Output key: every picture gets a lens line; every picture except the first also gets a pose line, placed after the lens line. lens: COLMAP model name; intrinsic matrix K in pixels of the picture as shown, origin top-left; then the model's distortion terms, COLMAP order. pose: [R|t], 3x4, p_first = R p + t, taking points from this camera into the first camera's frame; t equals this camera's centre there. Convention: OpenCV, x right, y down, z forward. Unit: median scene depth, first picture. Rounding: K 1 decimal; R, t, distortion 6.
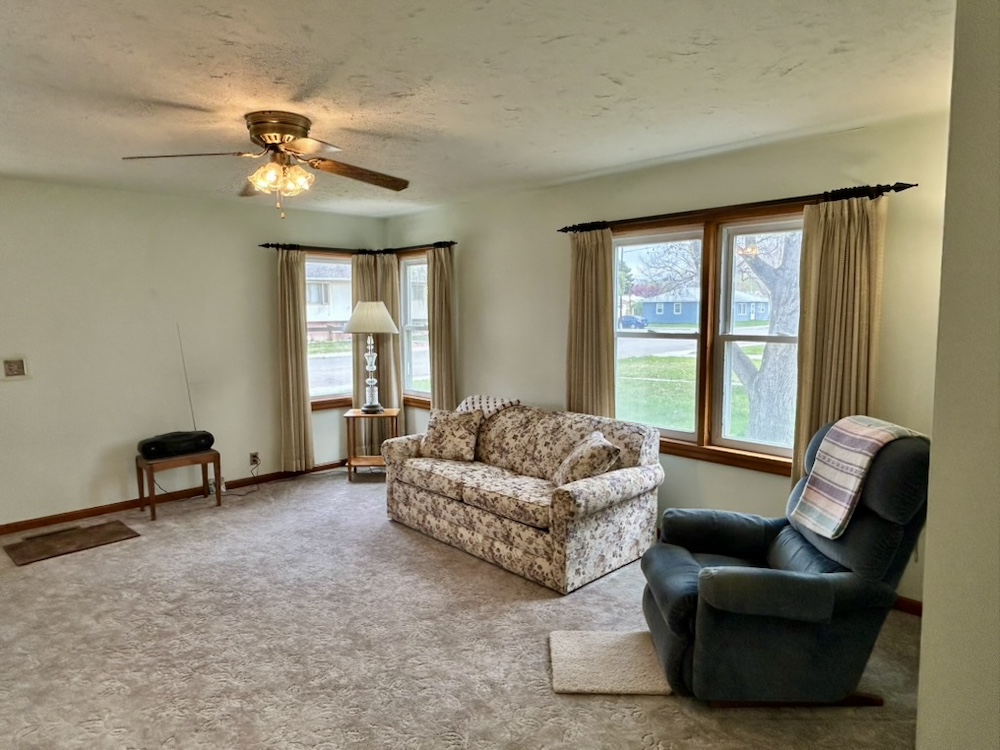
lens RADIAL K [[642.4, 0, 495.3], [0, 642.4, 368.2], [0, 0, 1]] dist [0.016748, -0.010247]
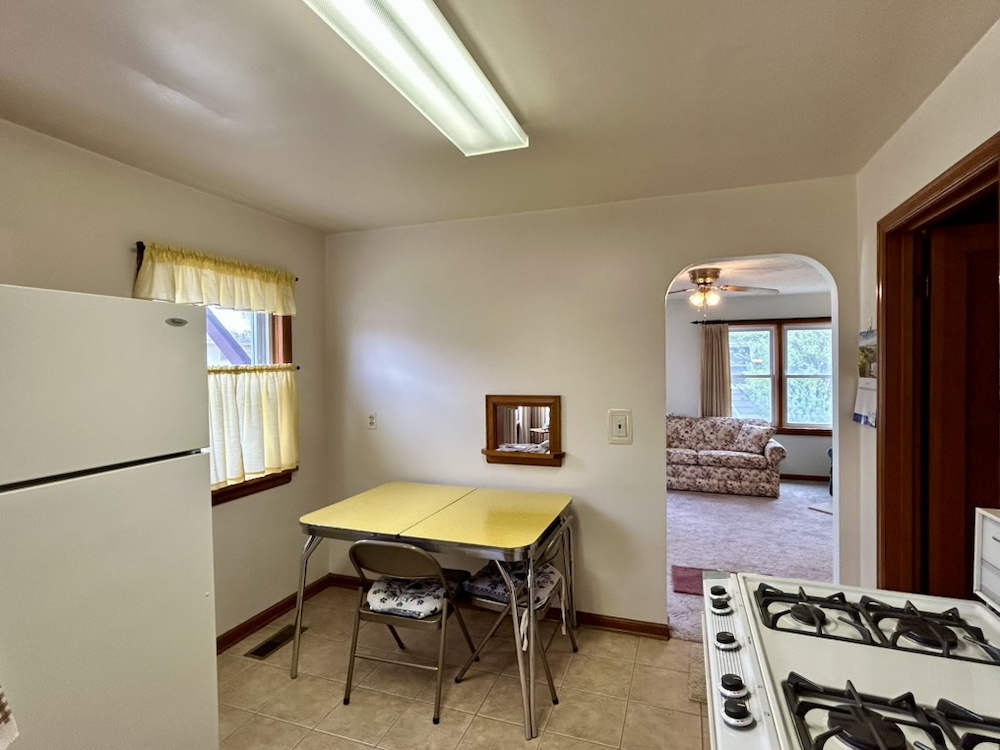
lens RADIAL K [[511.0, 0, 499.5], [0, 511.0, 373.4], [0, 0, 1]] dist [-0.005884, 0.000747]
pose [[0.885832, -0.003495, 0.463994, -1.276670], [0.043798, 0.996137, -0.076113, 0.030372], [-0.461935, 0.087745, 0.882563, -0.073956]]
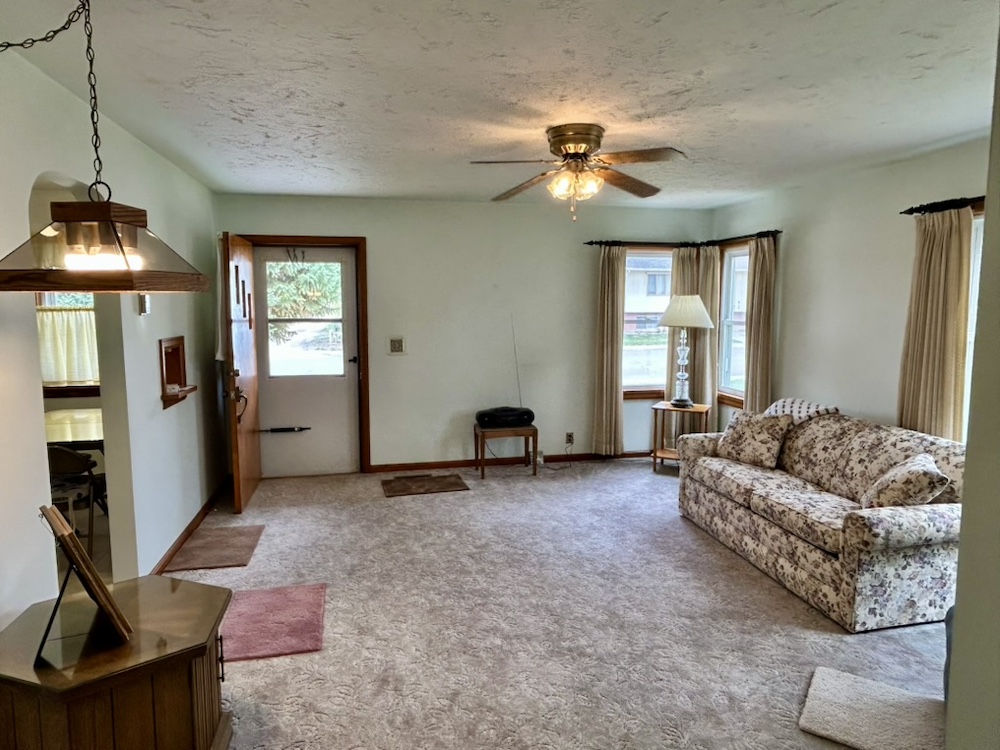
lens RADIAL K [[642.4, 0, 498.7], [0, 642.4, 370.0], [0, 0, 1]] dist [0.016748, -0.010247]
pose [[0.855838, 0.064882, -0.513158, 0.107531], [-0.055660, 0.997893, 0.033341, -0.007433], [0.514240, 0.000028, 0.857646, -0.002846]]
